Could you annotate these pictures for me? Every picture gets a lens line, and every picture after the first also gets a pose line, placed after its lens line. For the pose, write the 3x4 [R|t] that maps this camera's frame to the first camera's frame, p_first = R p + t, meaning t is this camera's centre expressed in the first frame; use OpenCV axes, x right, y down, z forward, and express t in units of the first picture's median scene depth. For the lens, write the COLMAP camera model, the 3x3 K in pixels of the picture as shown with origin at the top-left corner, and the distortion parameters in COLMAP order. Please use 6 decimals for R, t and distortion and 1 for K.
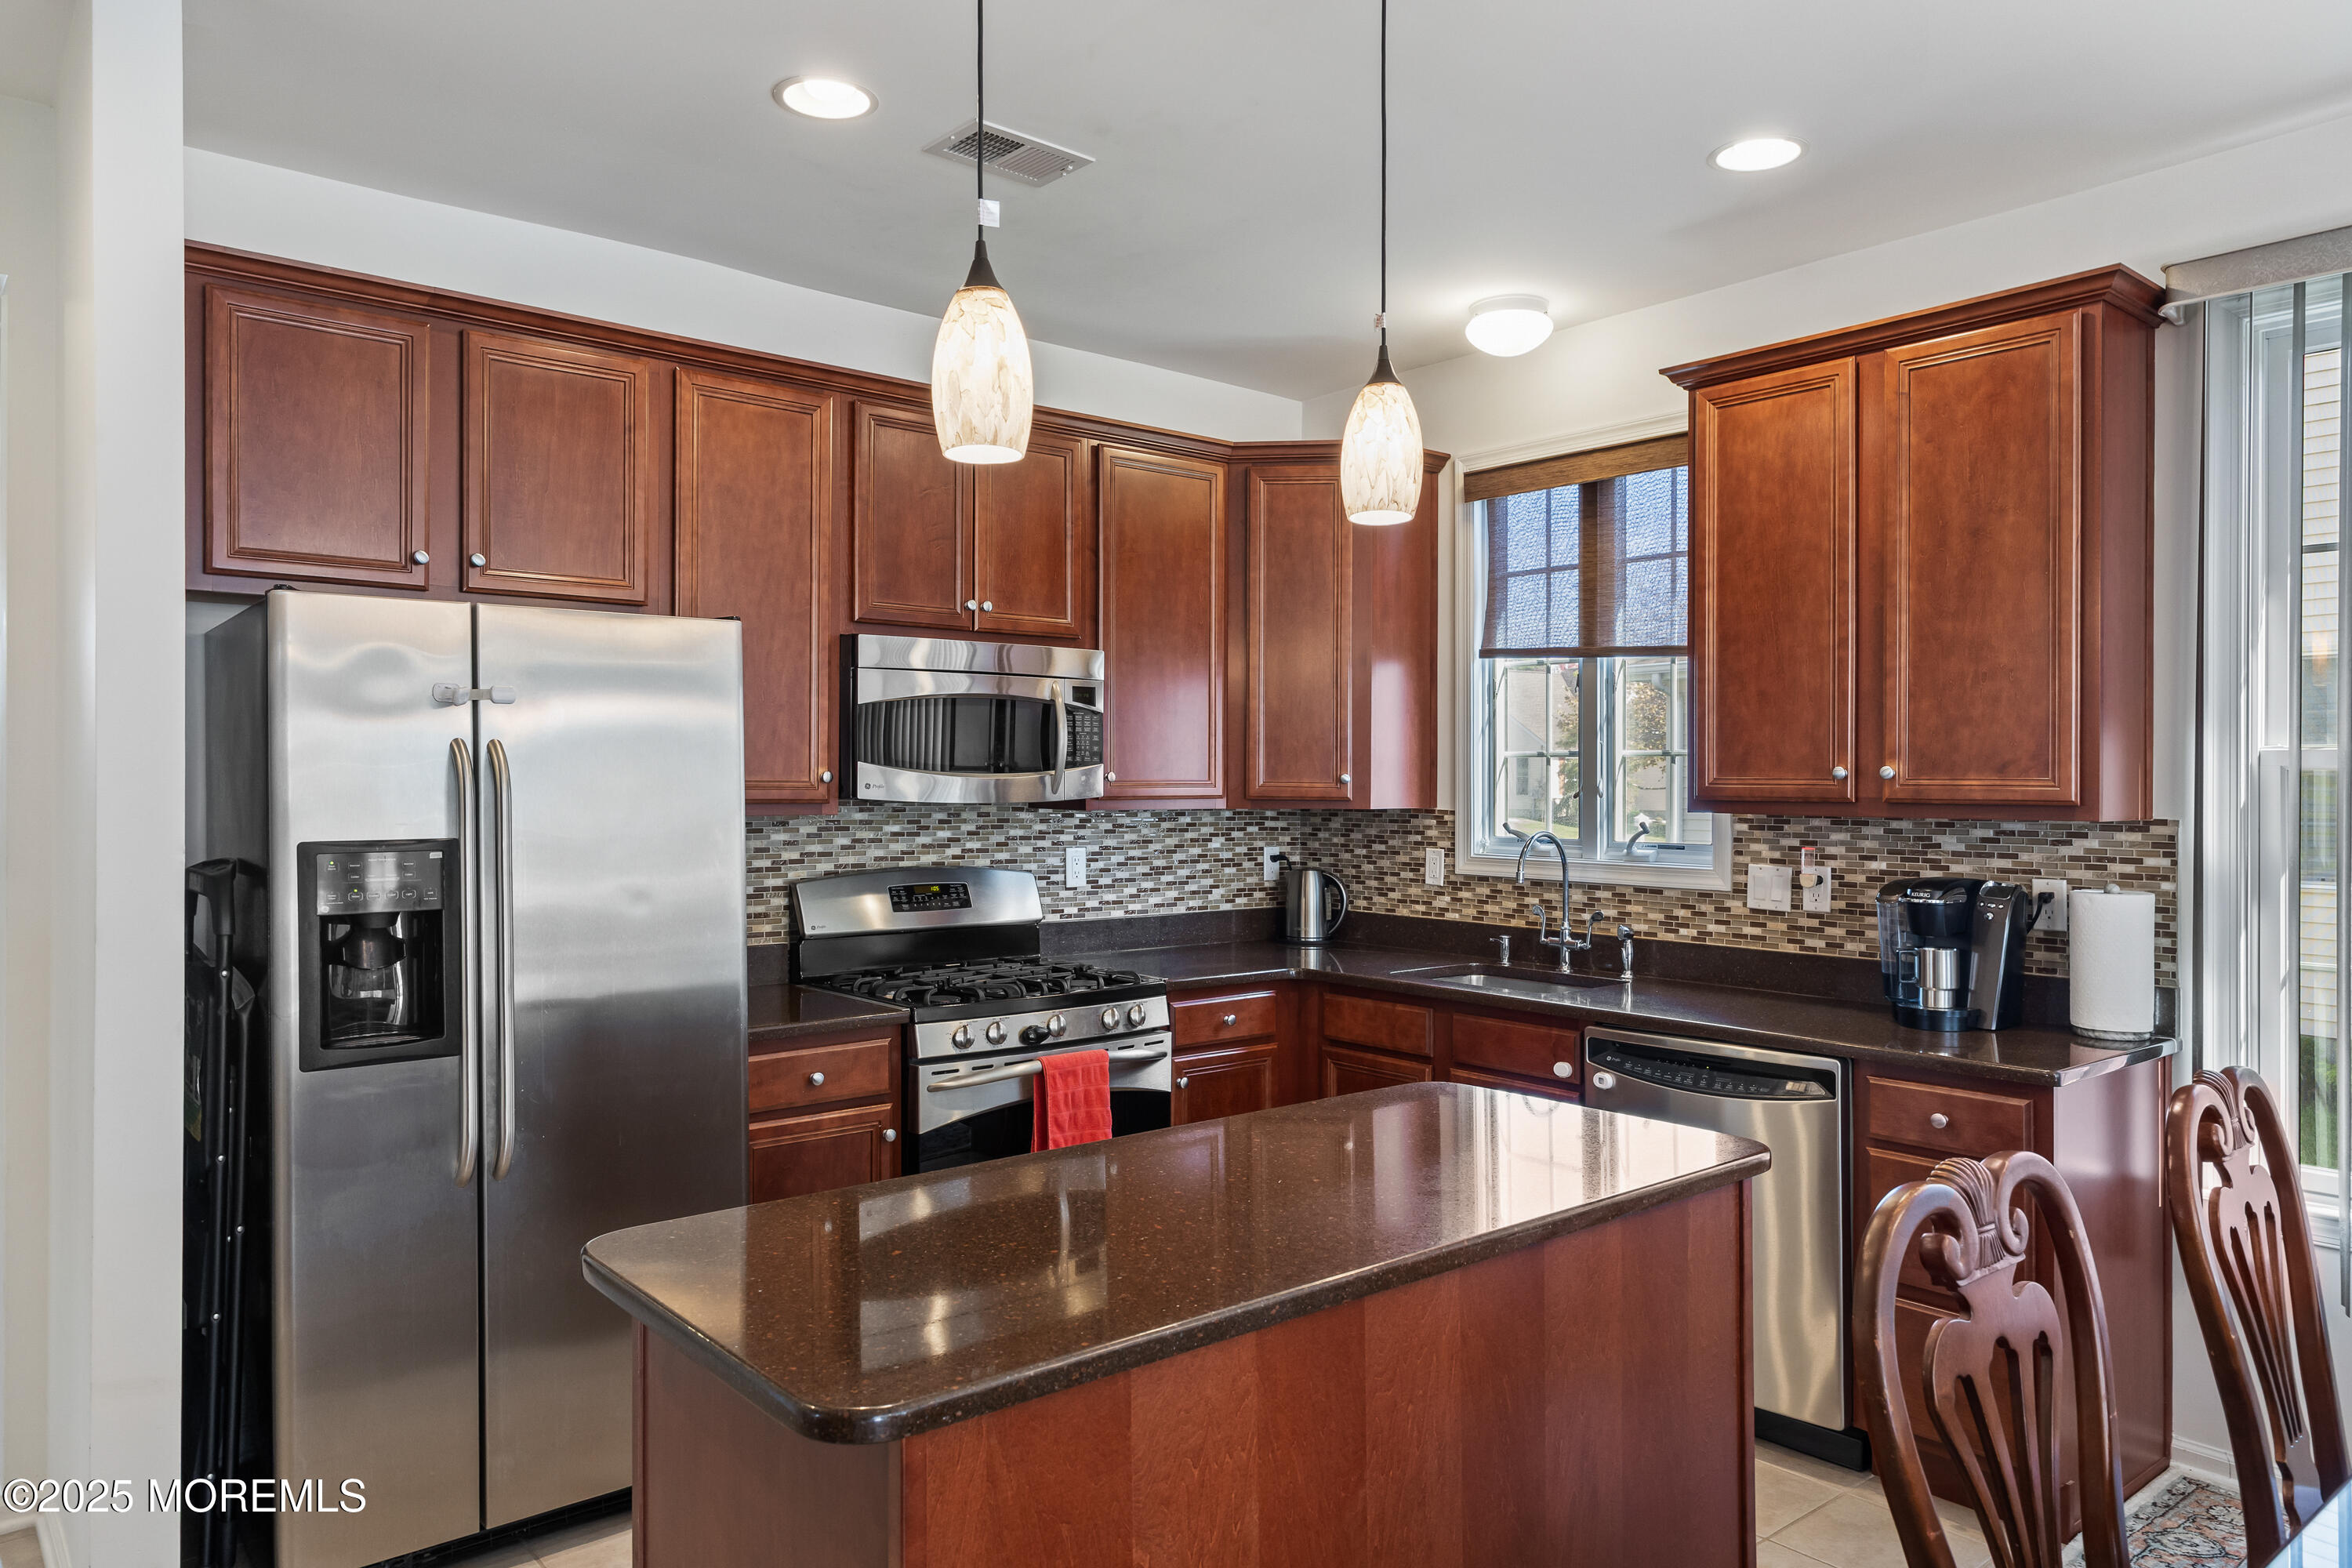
lens RADIAL K [[1550.5, 0, 1176.0], [0, 1550.5, 784.0], [0, 0, 1]] dist [0.003408, -0.000603]
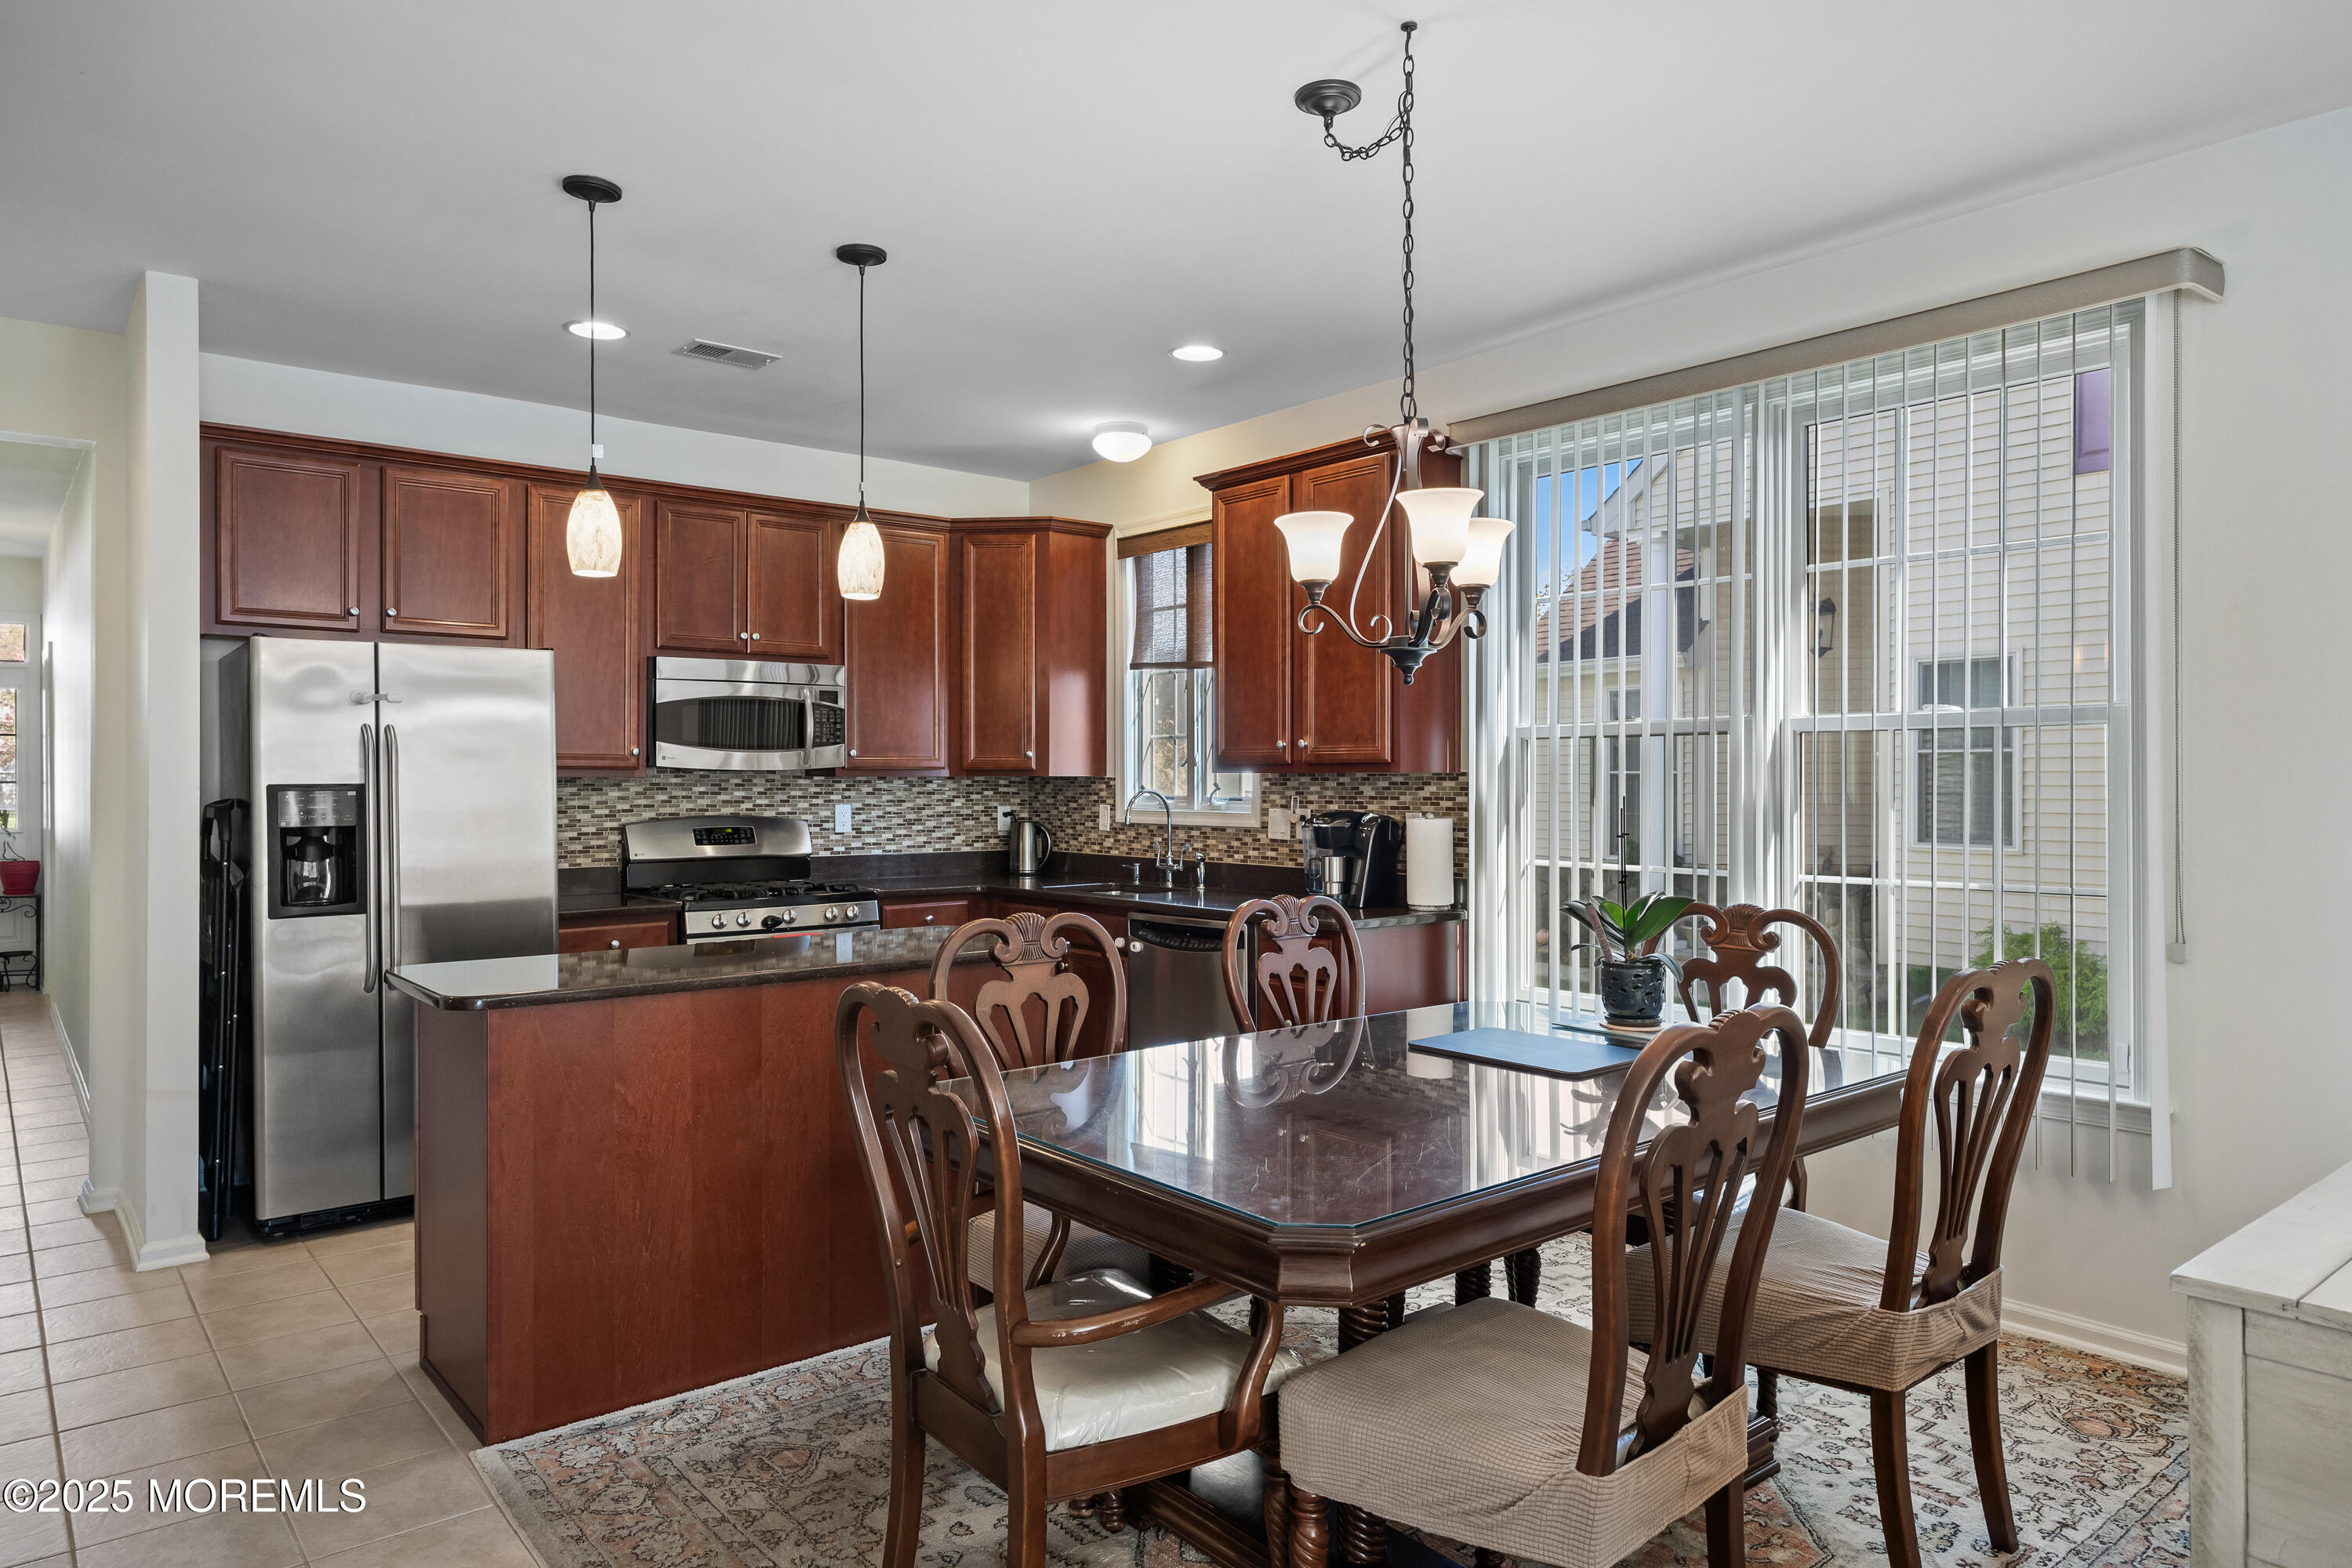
lens RADIAL K [[1466.0, 0, 1179.4], [0, 1466.0, 773.2], [0, 0, 1]] dist [-0.001927, 0.000364]
pose [[0.999988, -0.004829, -0.000073, 0.296234], [0.004828, 0.999969, -0.006163, 0.027089], [0.000102, 0.006162, 0.999981, -0.412753]]
